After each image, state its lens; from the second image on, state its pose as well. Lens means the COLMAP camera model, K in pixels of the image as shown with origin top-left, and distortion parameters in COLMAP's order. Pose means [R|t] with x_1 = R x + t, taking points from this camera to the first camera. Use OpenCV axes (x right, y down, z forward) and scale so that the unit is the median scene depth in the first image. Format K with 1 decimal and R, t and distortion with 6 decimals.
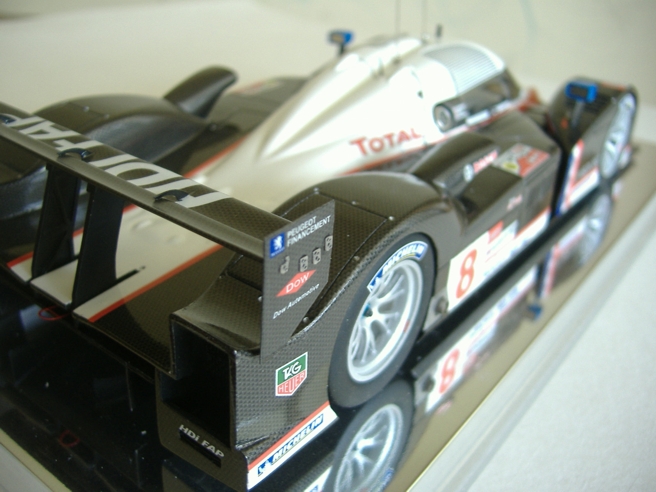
lens RADIAL K [[687.3, 0, 328.0], [0, 687.3, 246.0], [0, 0, 1]] dist [-0.155266, 0.165973]
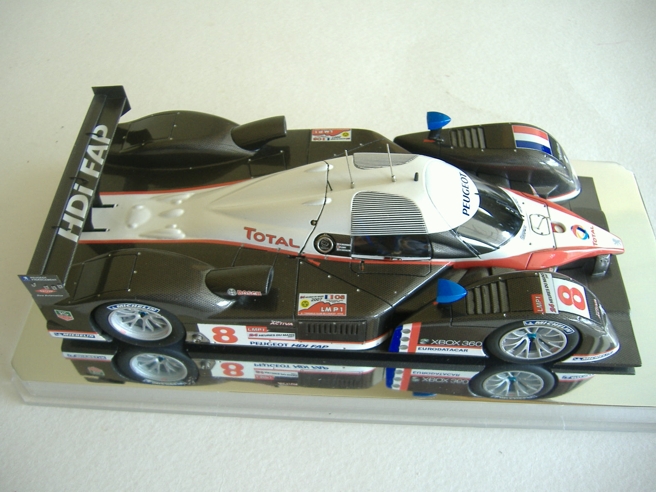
lens RADIAL K [[687.3, 0, 328.0], [0, 687.3, 246.0], [0, 0, 1]] dist [-0.155266, 0.165973]
pose [[0.563209, 0.605684, -0.562087, 1.351361], [-0.354471, 0.791560, 0.497778, -1.241962], [0.746422, -0.081109, 0.660511, 0.102243]]
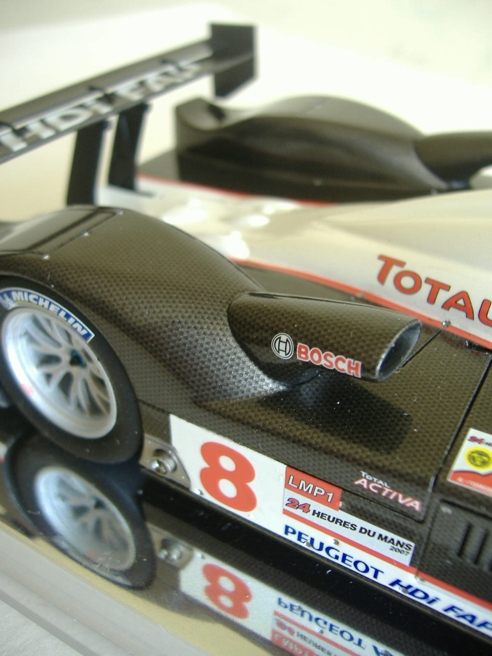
lens RADIAL K [[687.3, 0, 256.2], [0, 687.3, 317.7], [0, 0, 1]] dist [-0.155266, 0.165973]
pose [[0.120287, 0.507588, -0.853162, 0.765194], [-0.486650, 0.779208, 0.394977, -0.384471], [0.865276, 0.367681, 0.340746, 0.877529]]
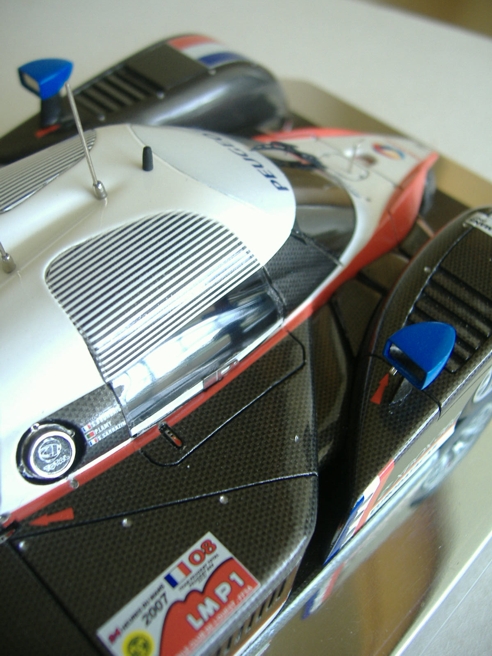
lens RADIAL K [[687.3, 0, 256.2], [0, 687.3, 317.7], [0, 0, 1]] dist [-0.155266, 0.165973]
pose [[0.991879, 0.113046, -0.058282, 0.448358], [-0.086409, 0.935209, 0.343392, -0.613100], [0.093325, -0.335567, 0.937382, 0.867788]]
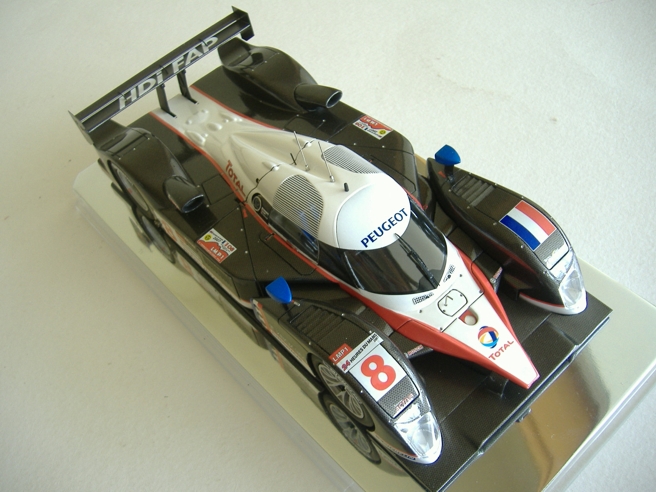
lens RADIAL K [[687.3, 0, 328.0], [0, 687.3, 246.0], [0, 0, 1]] dist [-0.155266, 0.165973]
pose [[-0.193189, 0.748970, -0.633815, 1.658206], [-0.346469, 0.552294, 0.758242, -1.897373], [0.917953, 0.366082, 0.152798, 1.320327]]
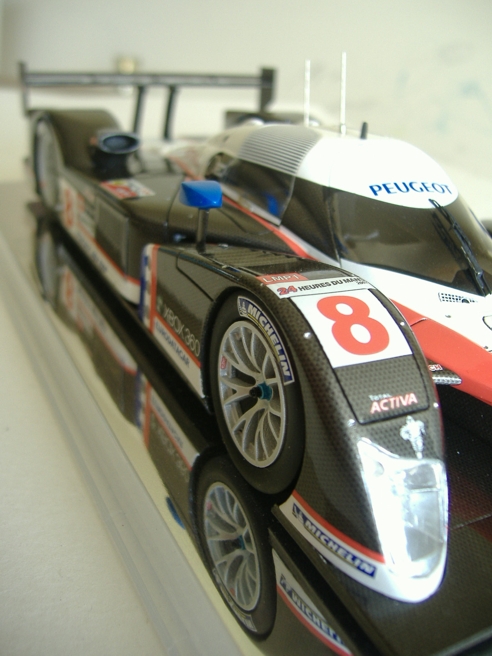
lens RADIAL K [[687.3, 0, 256.2], [0, 687.3, 317.7], [0, 0, 1]] dist [-0.155266, 0.165973]
pose [[-0.406537, 0.292301, -0.865614, 1.472172], [-0.534336, 0.692443, 0.484776, -0.758285], [0.741089, 0.659608, -0.125317, 1.834457]]
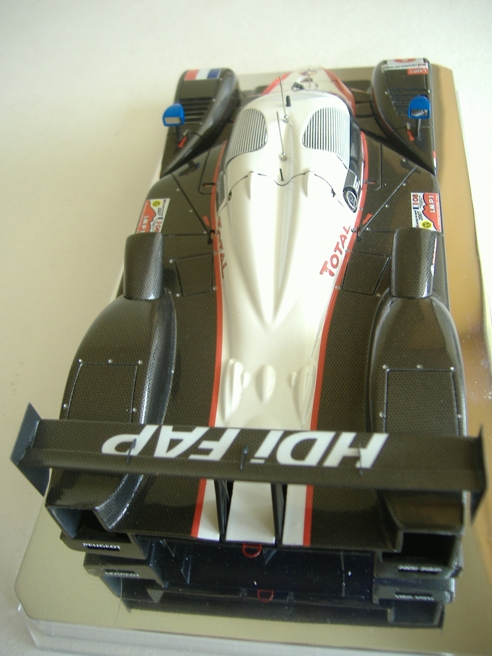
lens RADIAL K [[687.3, 0, 256.2], [0, 687.3, 317.7], [0, 0, 1]] dist [-0.155266, 0.165973]
pose [[0.847598, -0.485751, 0.213594, -0.448386], [0.386352, 0.840847, 0.379089, -0.734986], [-0.363743, -0.238793, 0.900371, -0.069379]]
